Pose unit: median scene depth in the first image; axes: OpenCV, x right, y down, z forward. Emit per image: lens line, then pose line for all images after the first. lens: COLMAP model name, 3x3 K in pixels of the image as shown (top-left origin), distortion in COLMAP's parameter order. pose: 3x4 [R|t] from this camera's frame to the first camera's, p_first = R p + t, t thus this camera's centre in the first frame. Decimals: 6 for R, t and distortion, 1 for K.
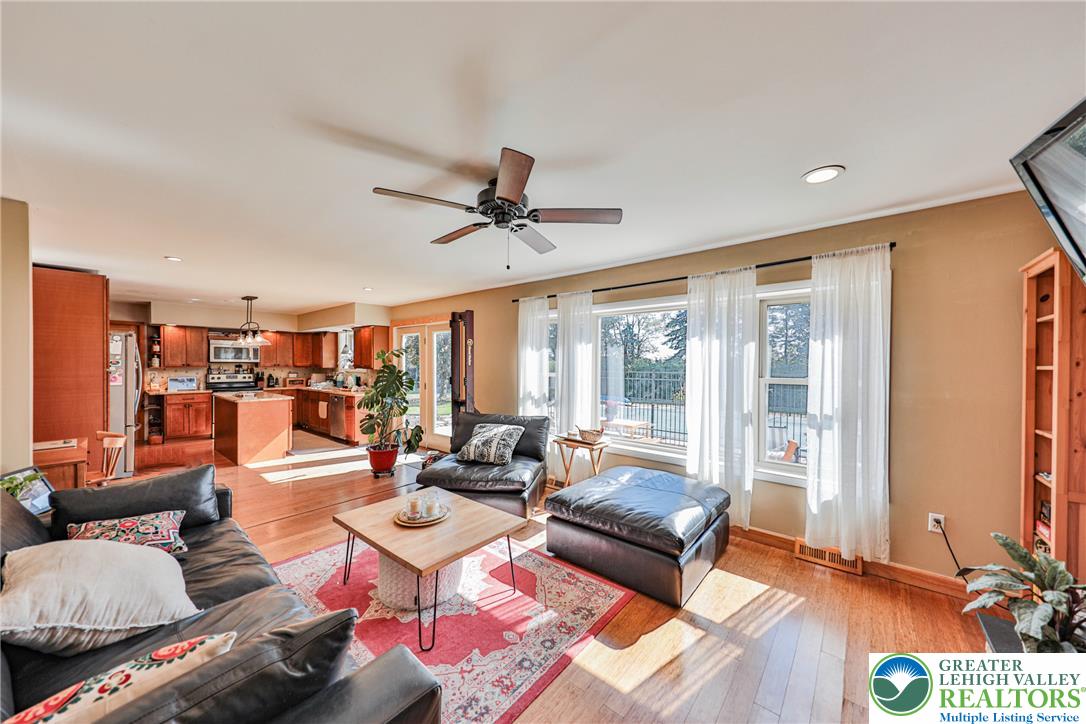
lens RADIAL K [[375.1, 0, 554.3], [0, 375.1, 366.2], [0, 0, 1]] dist [-0.001257, -0.000280]
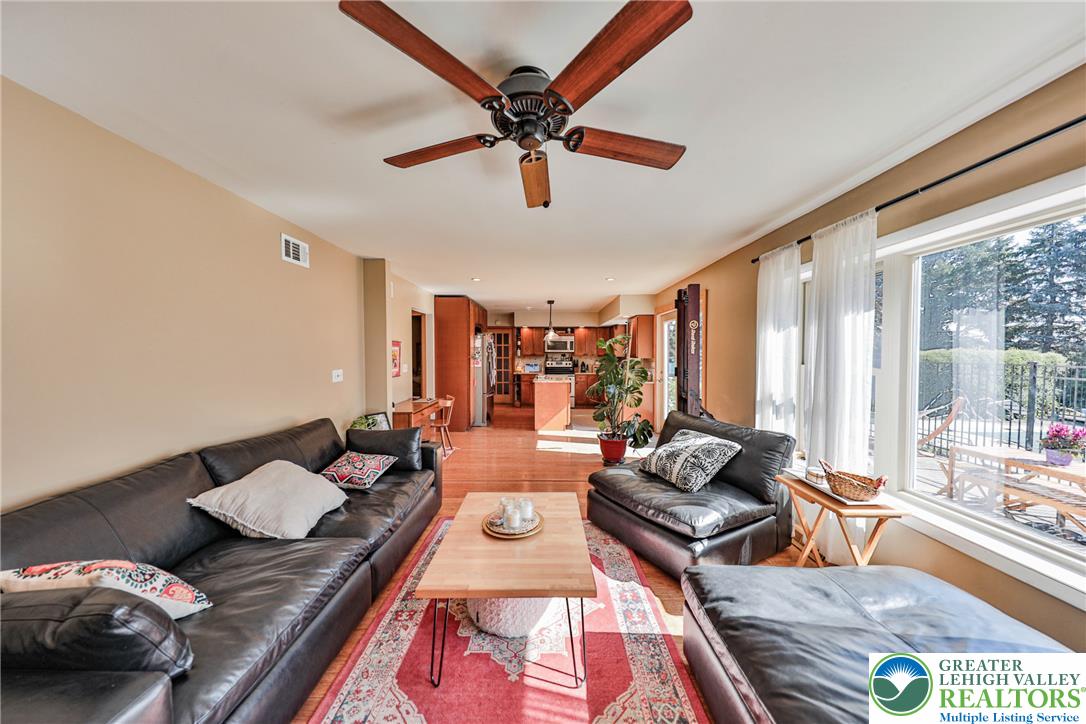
lens RADIAL K [[359.4, 0, 544.7], [0, 359.4, 362.5], [0, 0, 1]] dist [0.000415, -0.000116]
pose [[0.619849, 0.016926, -0.784538, 0.131999], [-0.003260, 0.999814, 0.018994, 0.002241], [0.784714, -0.009216, 0.619789, 0.206451]]
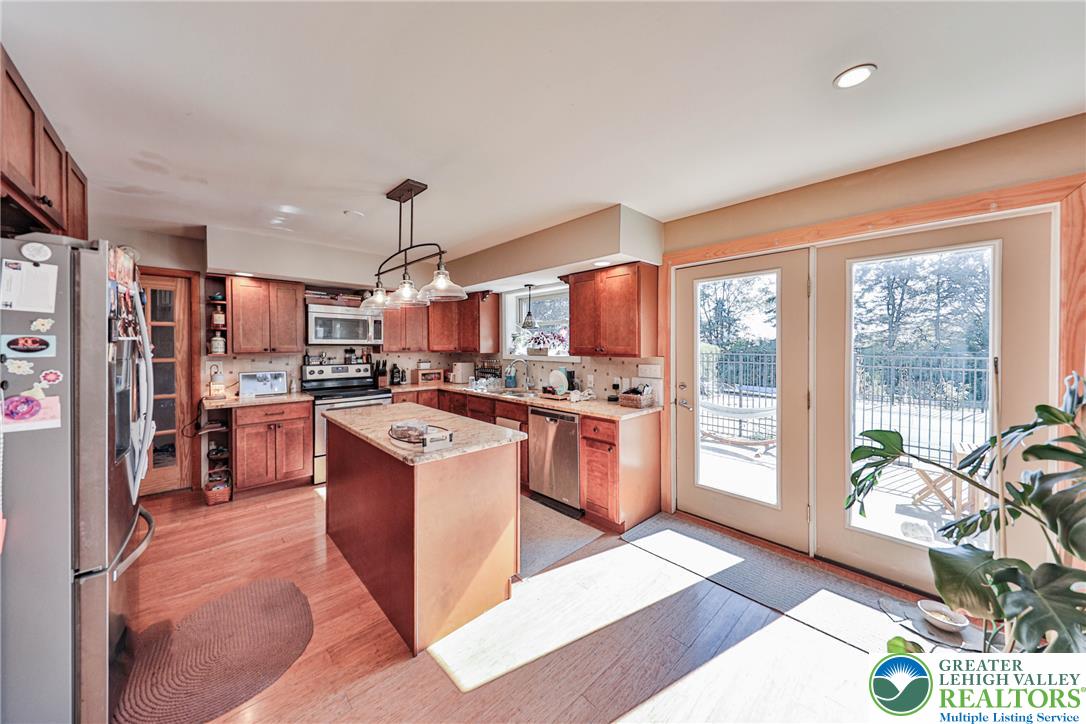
lens RADIAL K [[362.5, 0, 547.8], [0, 362.5, 350.9], [0, 0, 1]] dist [0.000133, -0.000147]
pose [[0.992839, -0.003394, -0.119414, -0.573549], [0.004244, 0.999967, 0.006860, -0.003927], [0.119386, -0.007318, 0.992821, 0.580273]]
